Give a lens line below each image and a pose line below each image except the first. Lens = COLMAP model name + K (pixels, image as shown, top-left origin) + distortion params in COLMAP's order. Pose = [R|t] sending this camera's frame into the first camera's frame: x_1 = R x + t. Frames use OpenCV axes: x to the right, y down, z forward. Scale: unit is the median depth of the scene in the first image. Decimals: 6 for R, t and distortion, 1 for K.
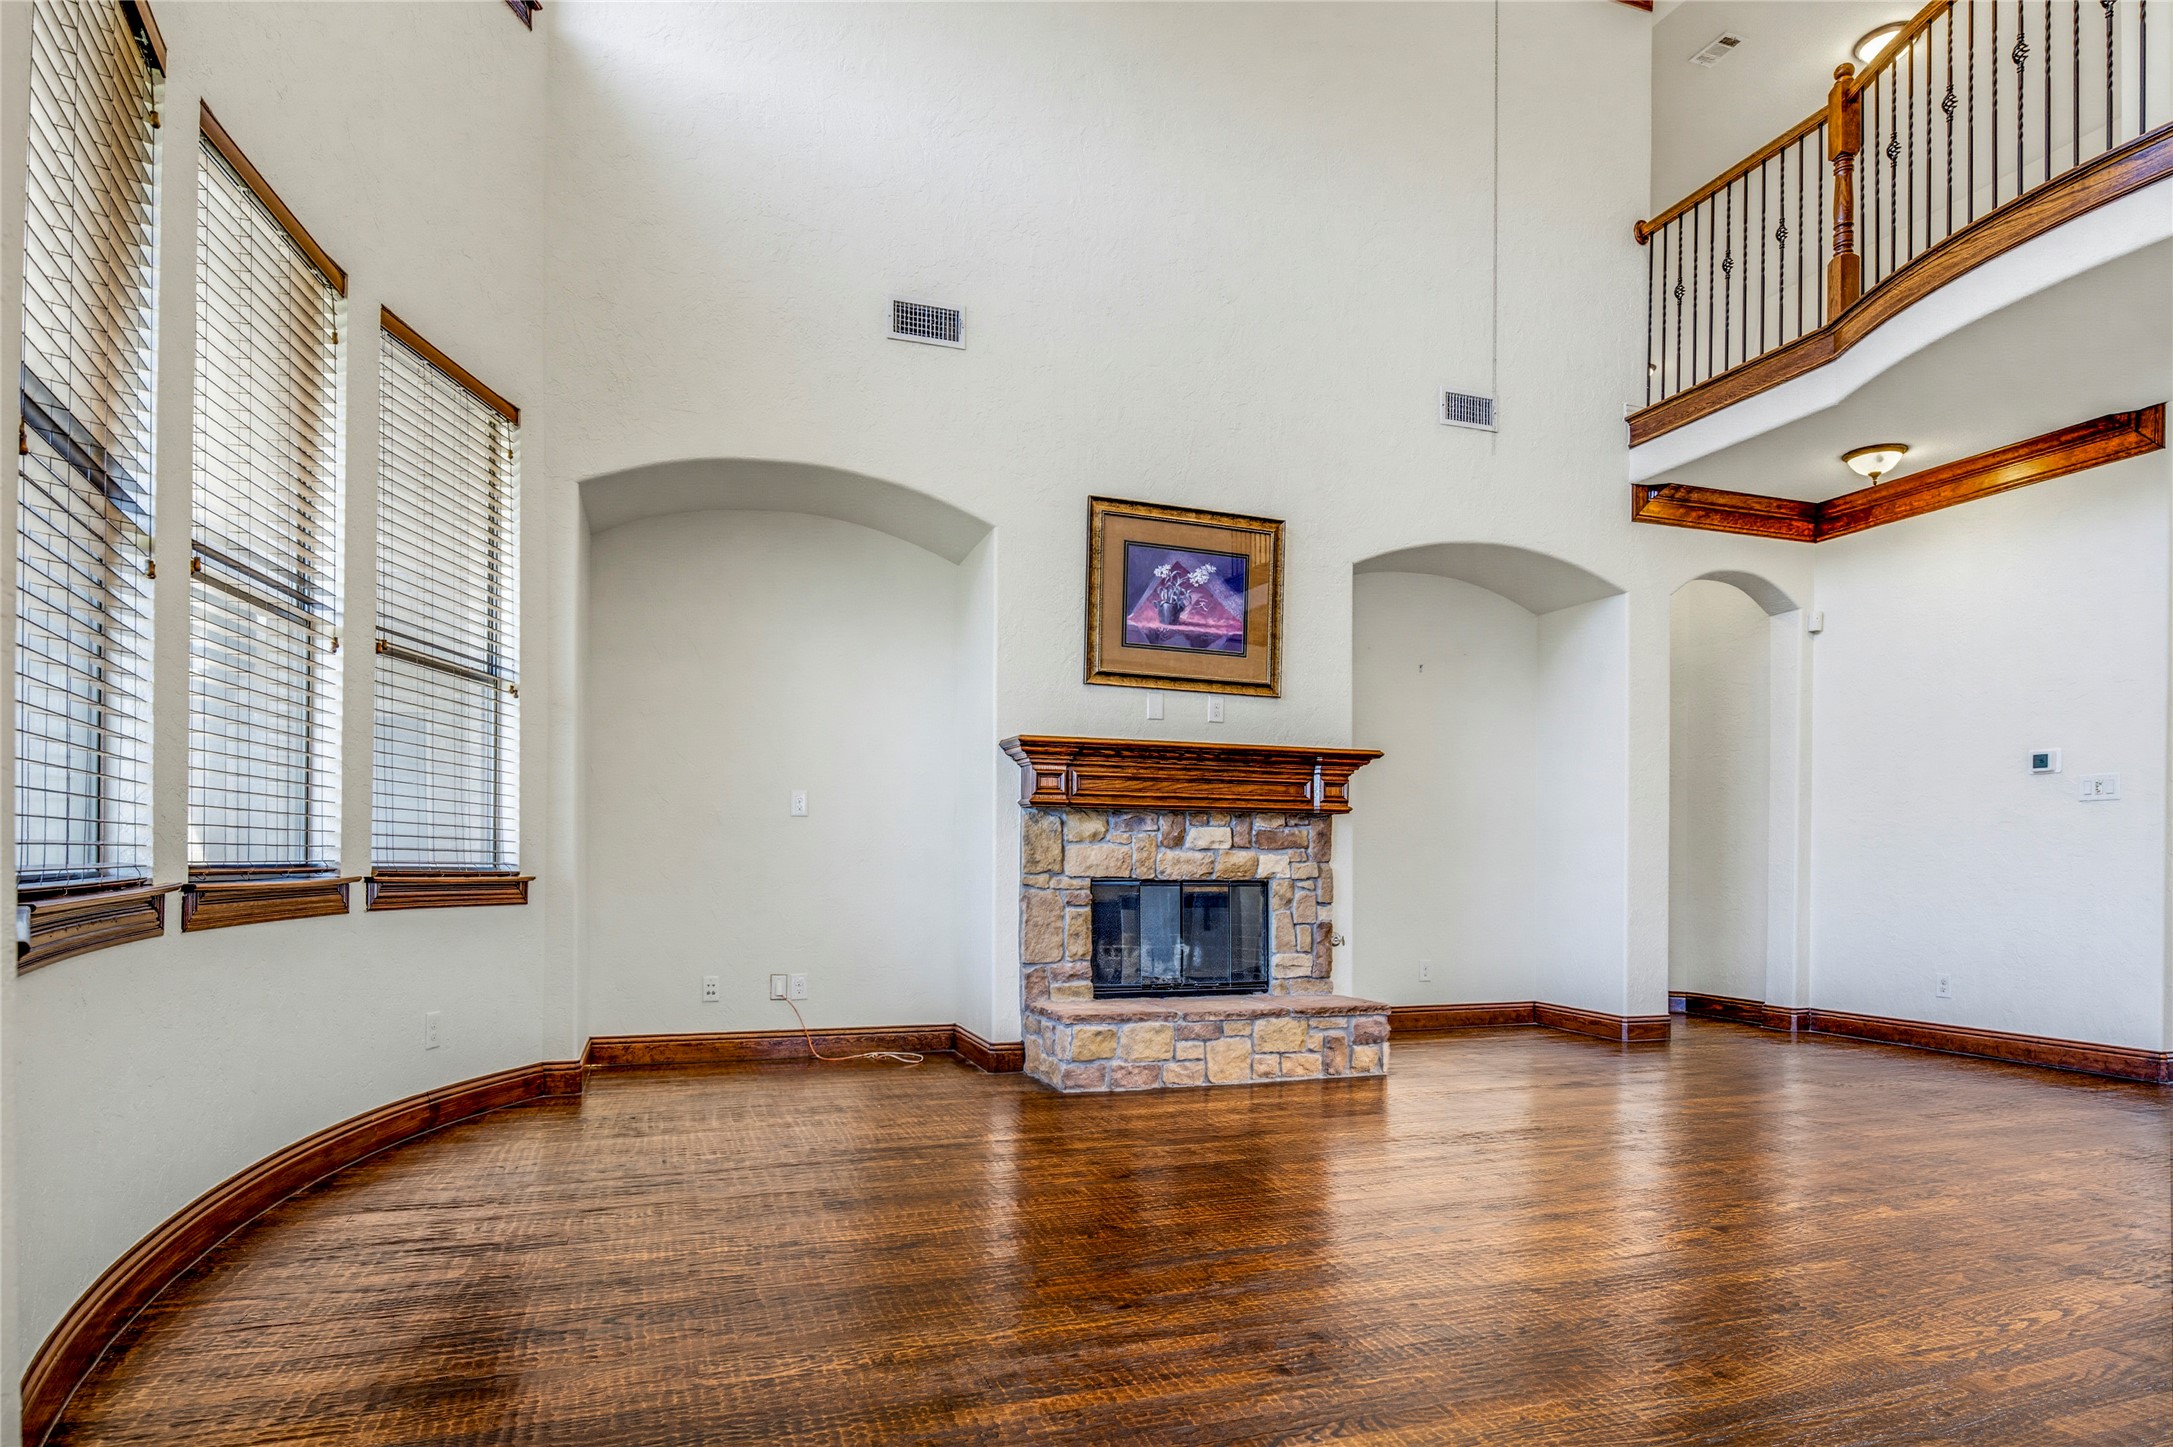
lens RADIAL K [[1268.7, 0, 1098.2], [0, 1268.7, 860.9], [0, 0, 1]] dist [-0.003756, 0.000734]
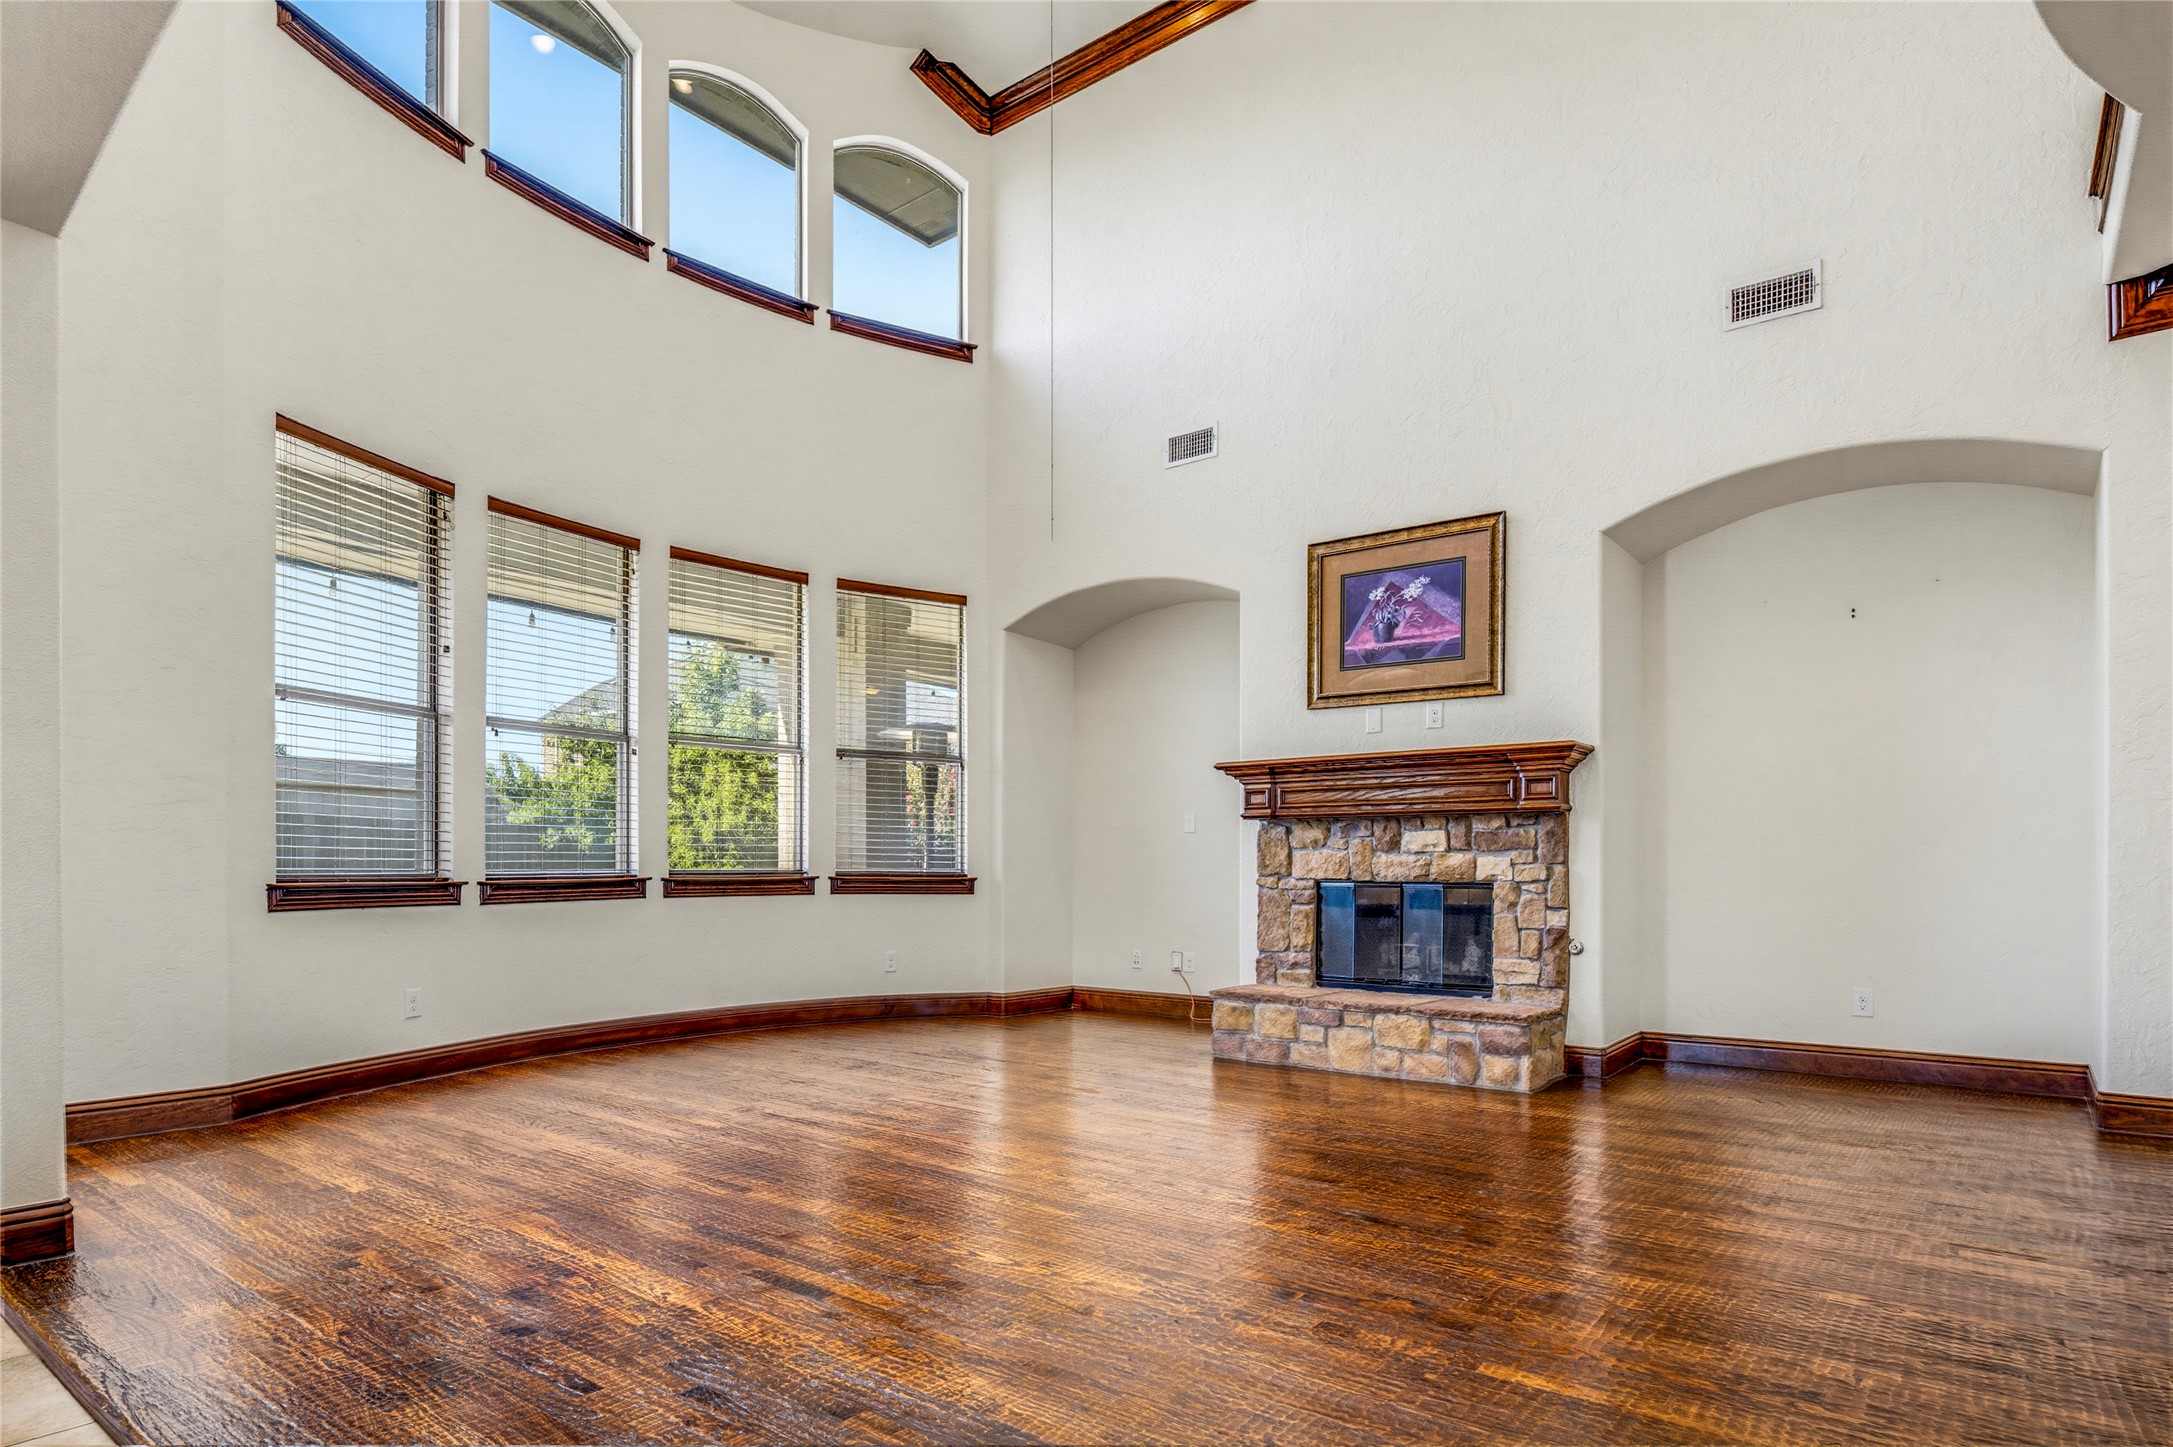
lens RADIAL K [[1172.5, 0, 1103.4], [0, 1172.5, 876.4], [0, 0, 1]] dist [-0.003794, -0.000245]
pose [[0.537802, -0.003184, -0.843065, 0.763505], [0.001907, 0.999995, -0.002560, 0.012606], [0.843069, -0.000231, 0.537806, 0.271062]]
